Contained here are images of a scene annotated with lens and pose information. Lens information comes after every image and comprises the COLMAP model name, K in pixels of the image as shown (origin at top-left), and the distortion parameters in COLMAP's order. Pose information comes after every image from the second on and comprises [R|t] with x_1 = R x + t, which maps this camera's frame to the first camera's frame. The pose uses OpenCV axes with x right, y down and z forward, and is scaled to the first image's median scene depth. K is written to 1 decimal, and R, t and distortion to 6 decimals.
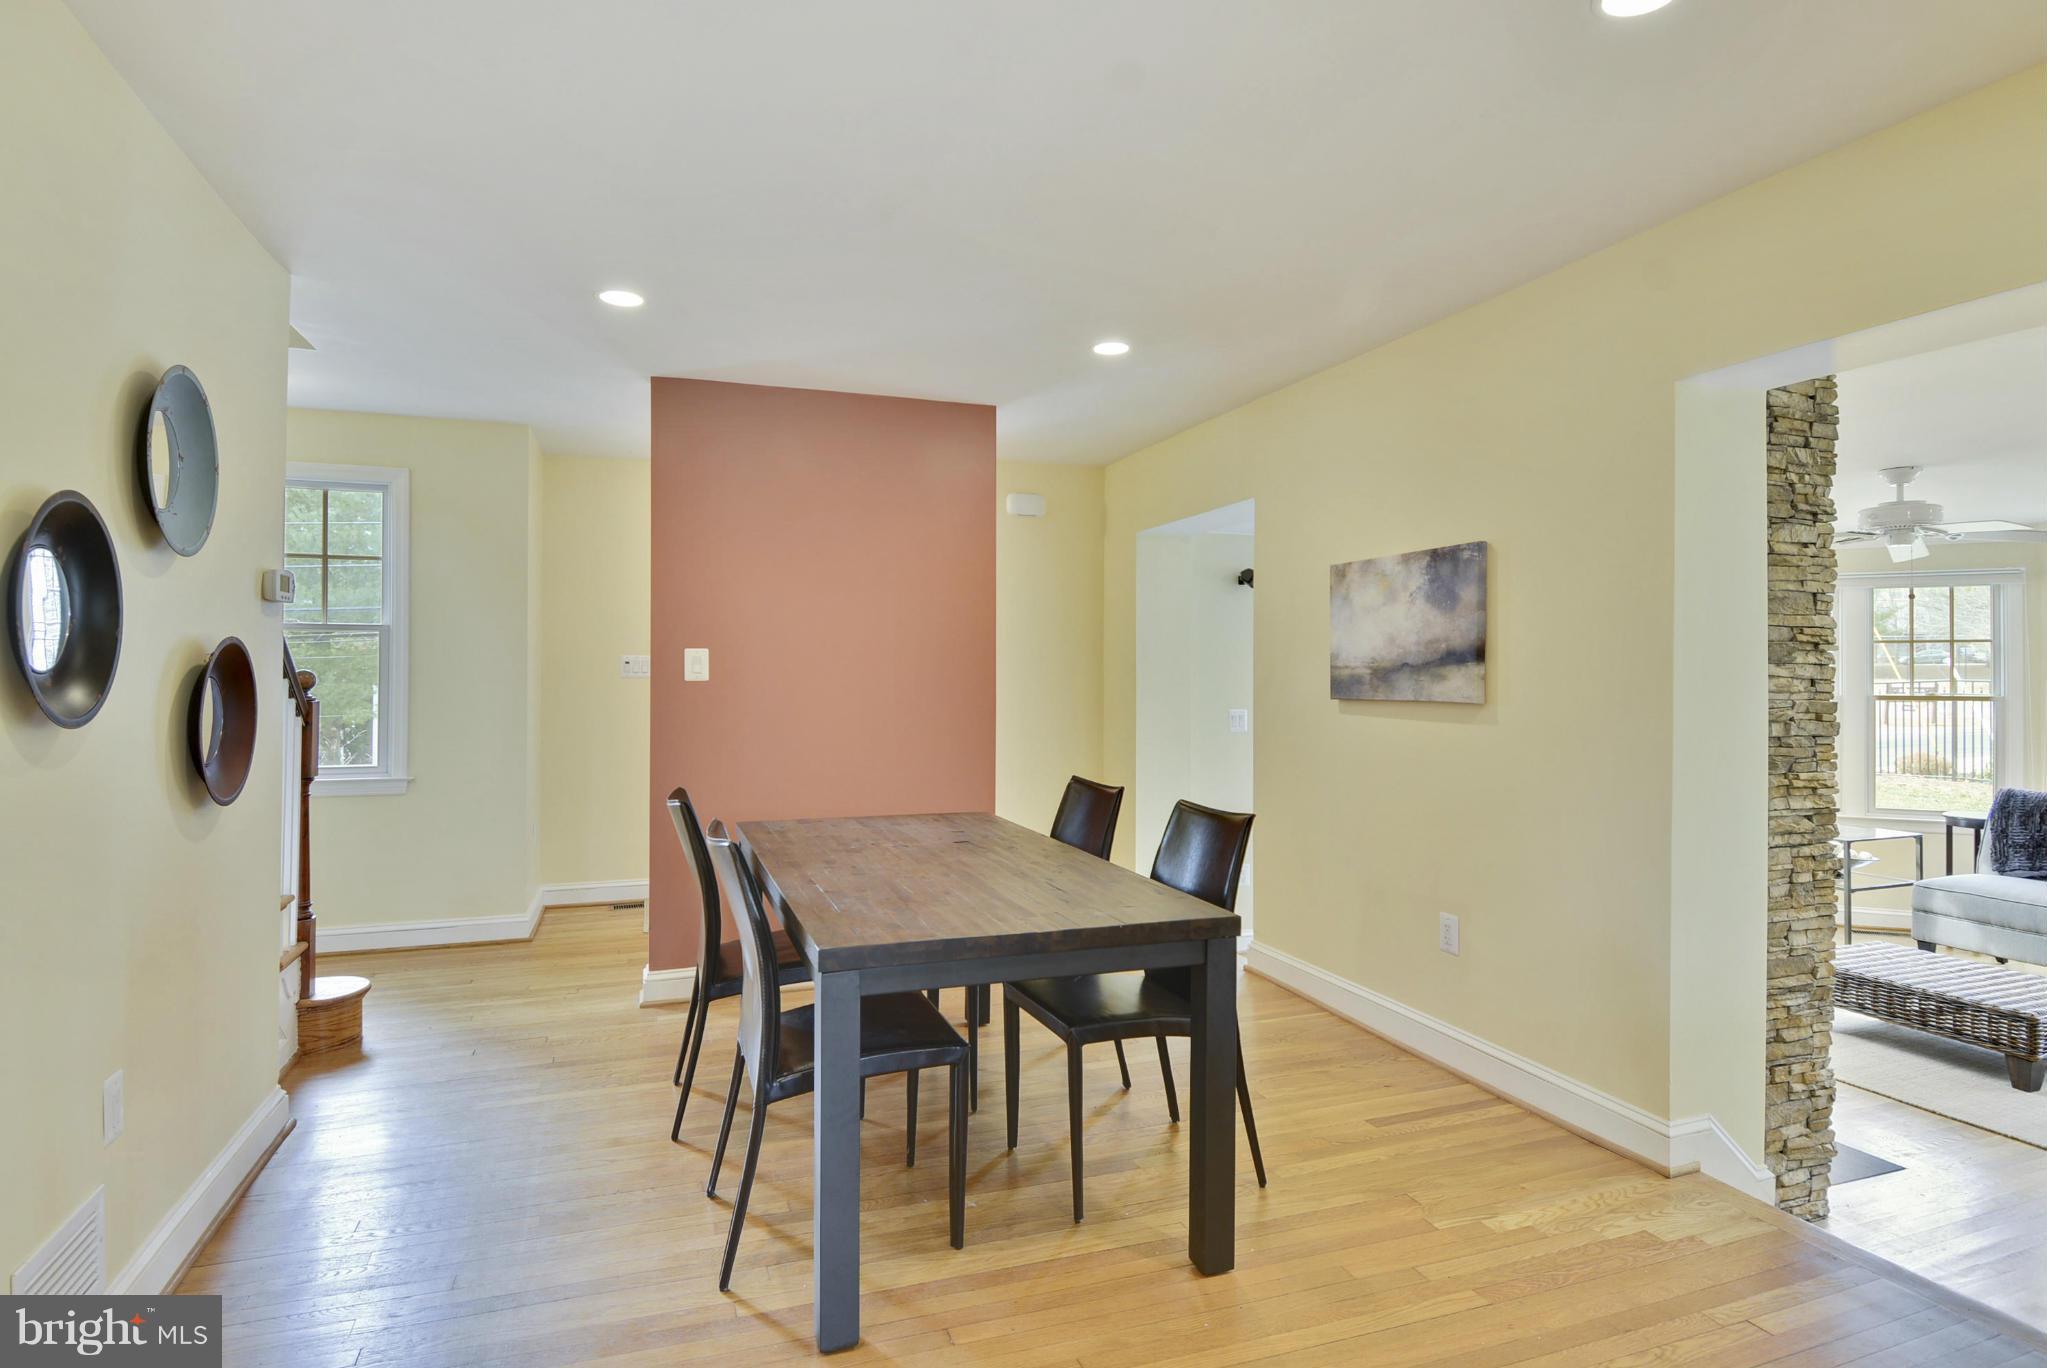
lens RADIAL K [[1101.8, 0, 1012.3], [0, 1101.8, 674.3], [0, 0, 1]] dist [0.061757, -0.049646]
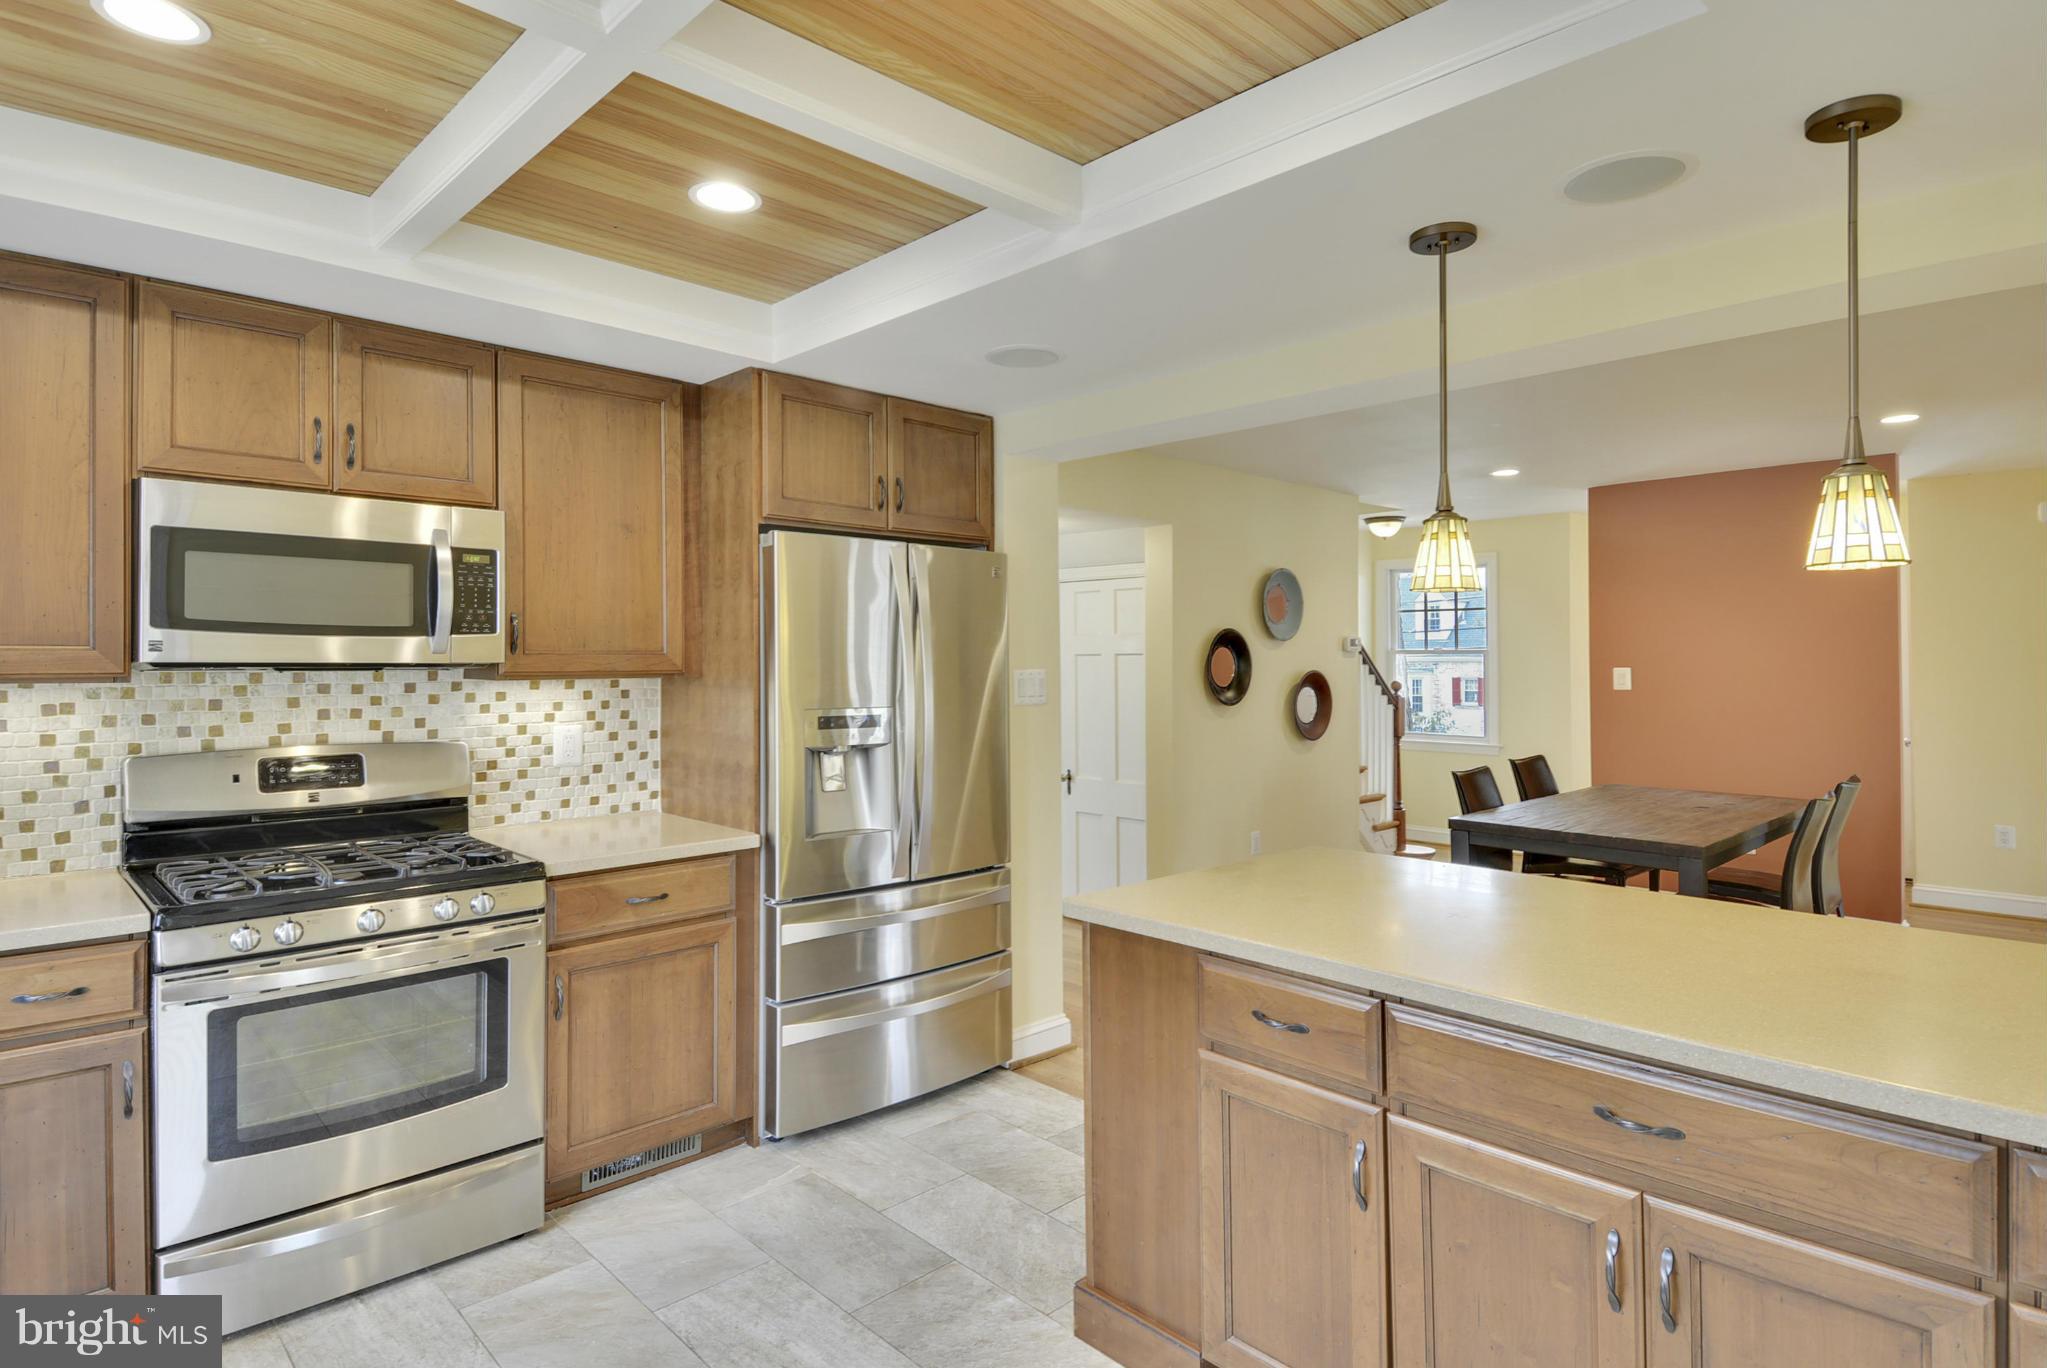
lens RADIAL K [[1069.3, 0, 1014.8], [0, 1069.3, 647.6], [0, 0, 1]] dist [0.050481, -0.042156]
pose [[0.400856, -0.011977, -0.916063, 0.783023], [0.001187, 0.999920, -0.012554, -0.036776], [0.916140, 0.003945, 0.400838, -0.334236]]
